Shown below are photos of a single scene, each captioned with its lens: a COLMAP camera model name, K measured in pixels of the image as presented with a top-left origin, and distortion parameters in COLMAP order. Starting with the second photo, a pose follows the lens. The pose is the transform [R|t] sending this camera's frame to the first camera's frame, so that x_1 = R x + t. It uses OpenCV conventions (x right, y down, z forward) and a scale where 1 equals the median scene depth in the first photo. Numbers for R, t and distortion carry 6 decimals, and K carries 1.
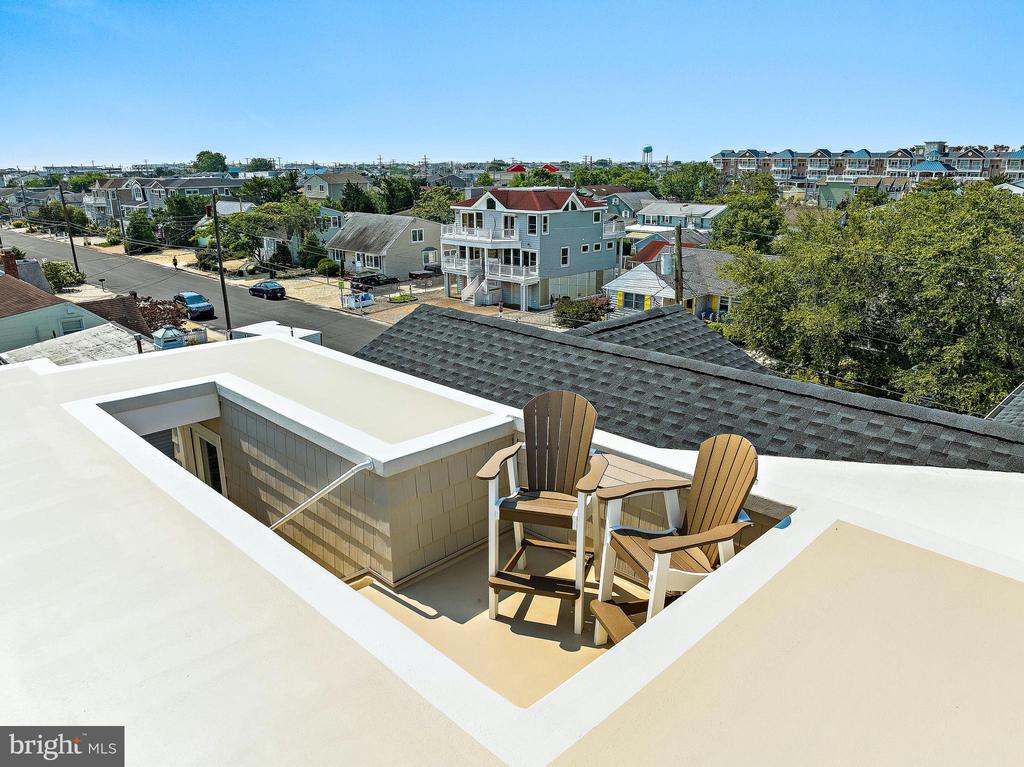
lens RADIAL K [[721.6, 0, 512.0], [0, 721.6, 383.5], [0, 0, 1]] dist [-0.030491, 0.000438]
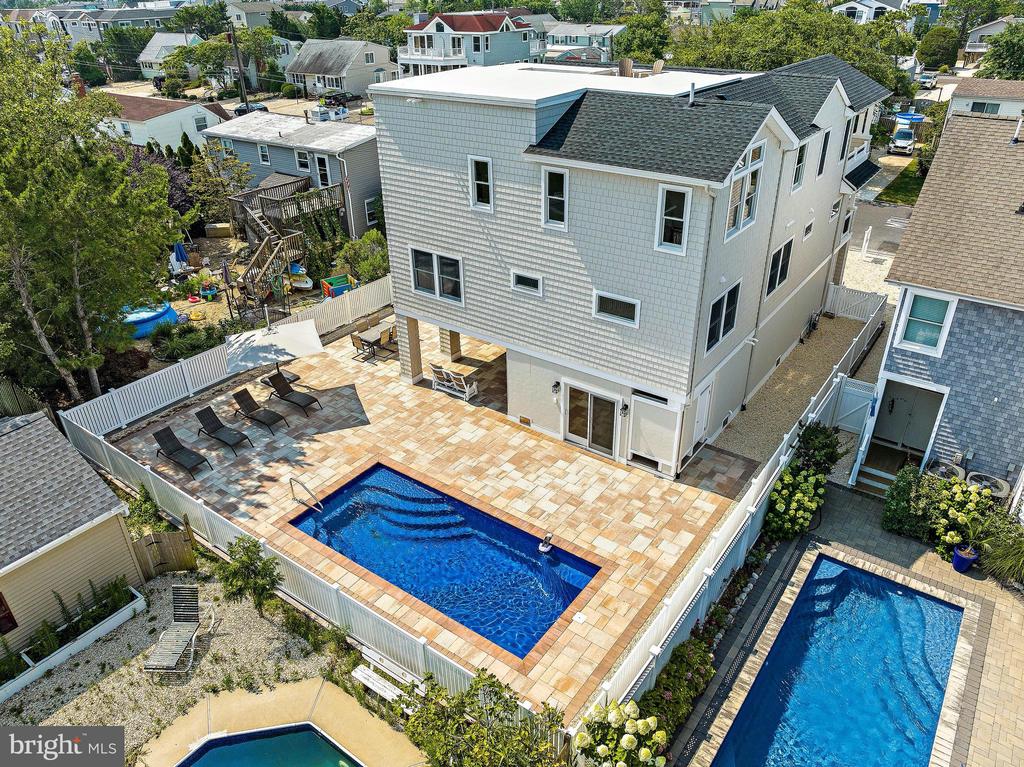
lens RADIAL K [[721.1, 0, 512.0], [0, 721.1, 383.5], [0, 0, 1]] dist [-0.060002, 0.036718]
pose [[0.988073, -0.084368, 0.128819, -0.107773], [0.054597, 0.974145, 0.219228, 0.076327], [-0.143985, -0.209580, 0.967132, -0.291741]]
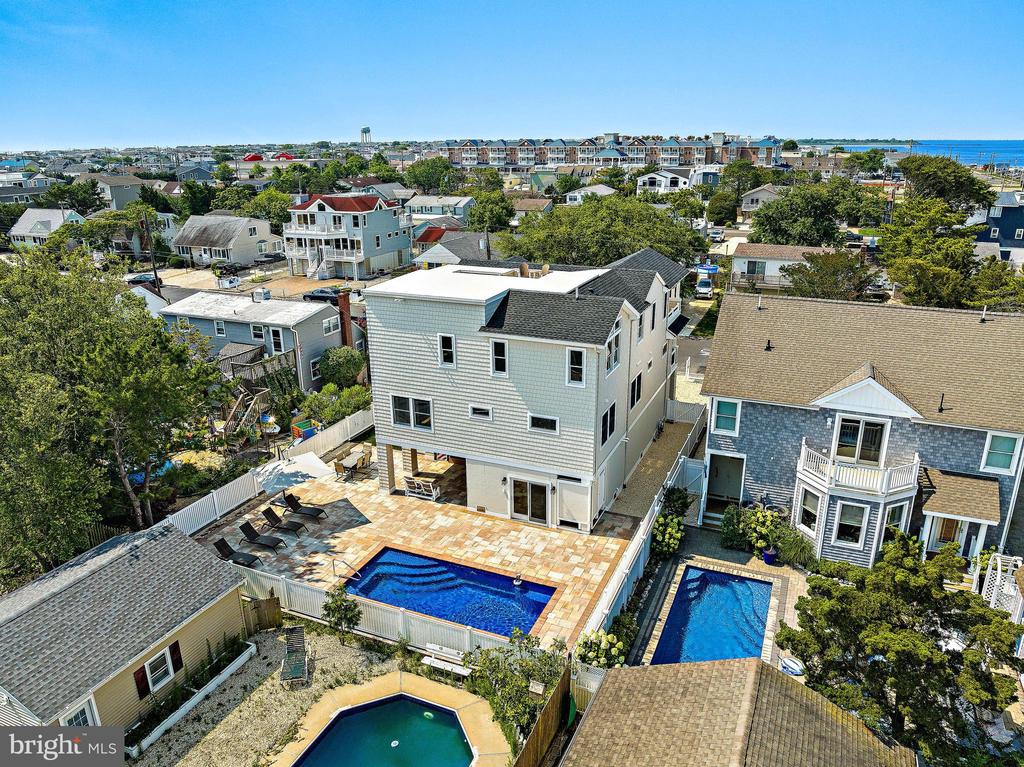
lens RADIAL K [[721.6, 0, 512.0], [0, 721.6, 383.5], [0, 0, 1]] dist [-0.030491, 0.000438]
pose [[0.930703, -0.120970, 0.345192, -0.197745], [0.111044, 0.992633, 0.048466, 0.063265], [-0.348512, -0.006776, 0.937280, -0.429665]]
